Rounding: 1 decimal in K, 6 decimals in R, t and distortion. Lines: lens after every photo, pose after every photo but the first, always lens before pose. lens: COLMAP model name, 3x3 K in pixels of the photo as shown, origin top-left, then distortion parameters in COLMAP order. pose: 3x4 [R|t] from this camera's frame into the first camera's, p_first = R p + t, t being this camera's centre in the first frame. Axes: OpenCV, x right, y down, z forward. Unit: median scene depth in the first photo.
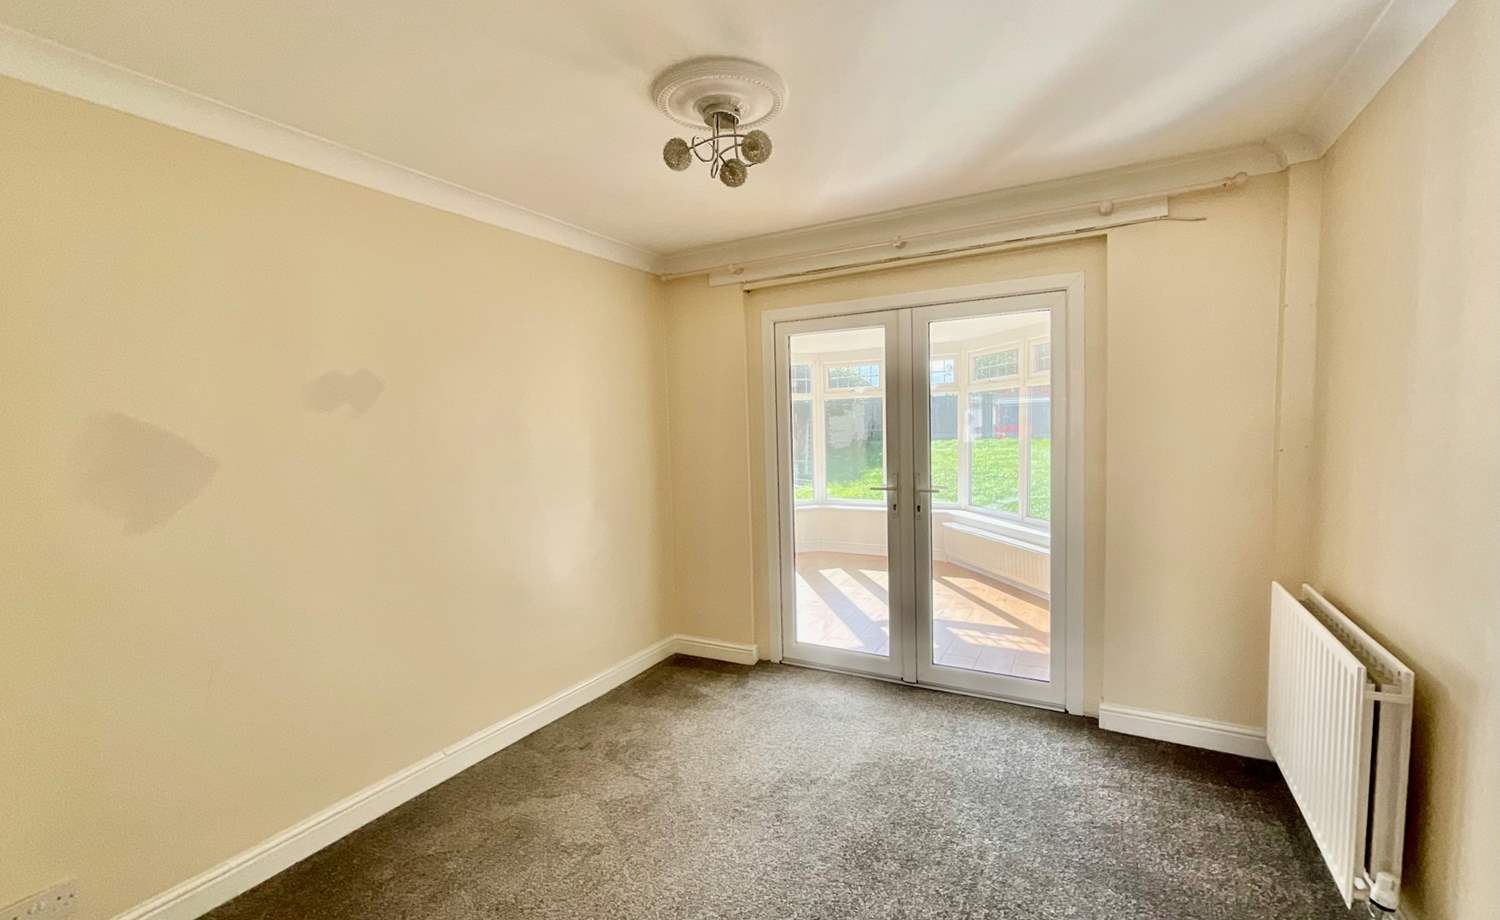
lens RADIAL K [[664.7, 0, 743.6], [0, 664.7, 463.2], [0, 0, 1]] dist [0.000629, 0.000308]
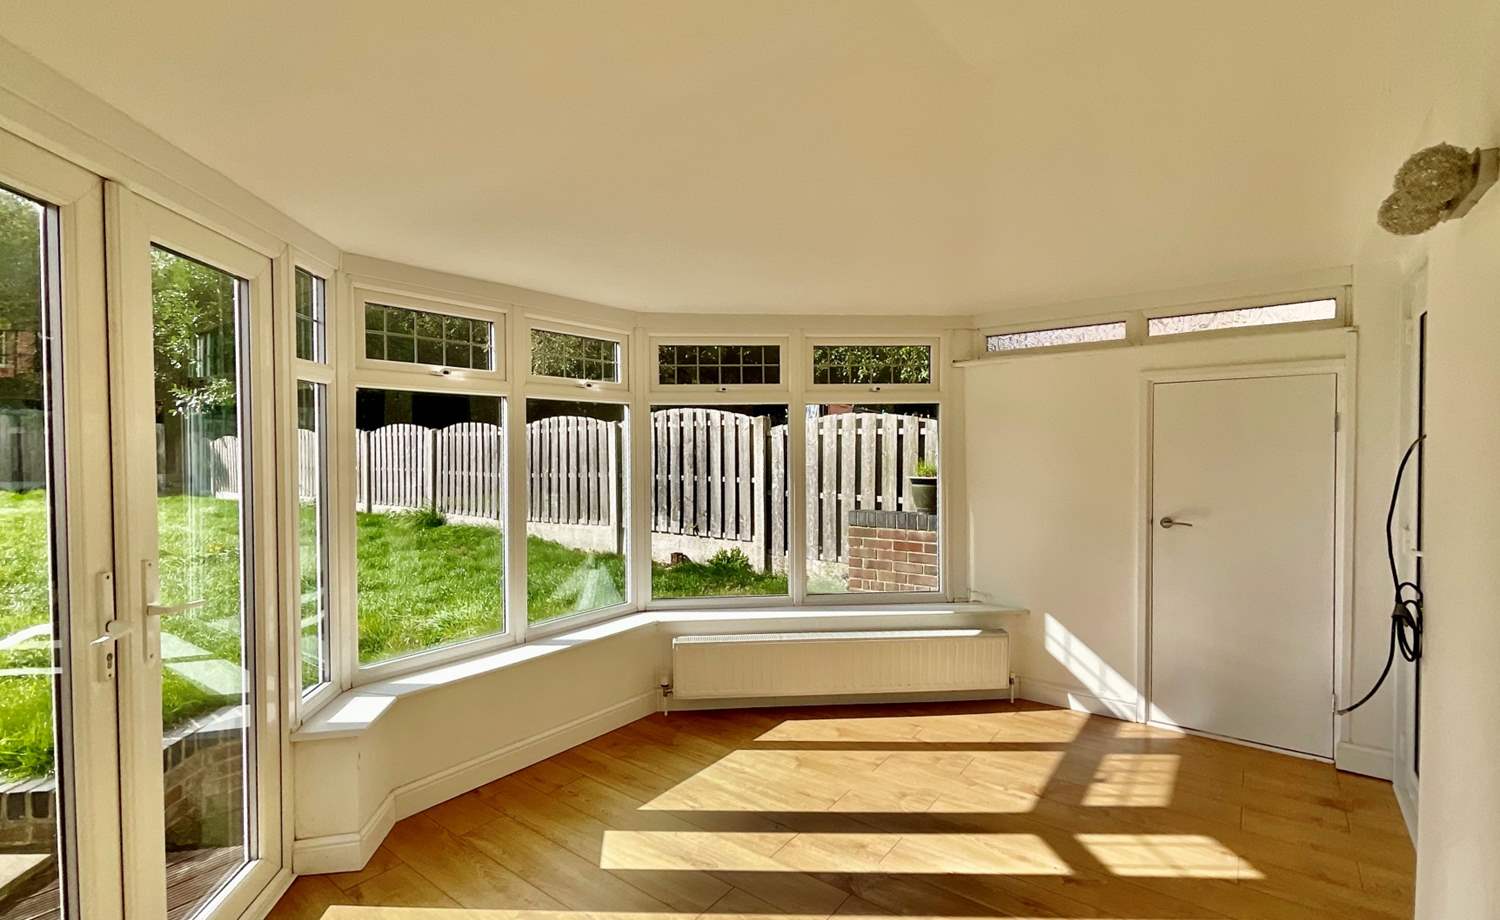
lens RADIAL K [[664.7, 0, 743.6], [0, 664.7, 463.2], [0, 0, 1]] dist [0.000629, 0.000308]
pose [[0.142690, 0.008567, 0.989730, -0.265122], [0.061323, 0.997965, -0.017479, -0.049126], [-0.987866, 0.063188, 0.141874, 1.006077]]
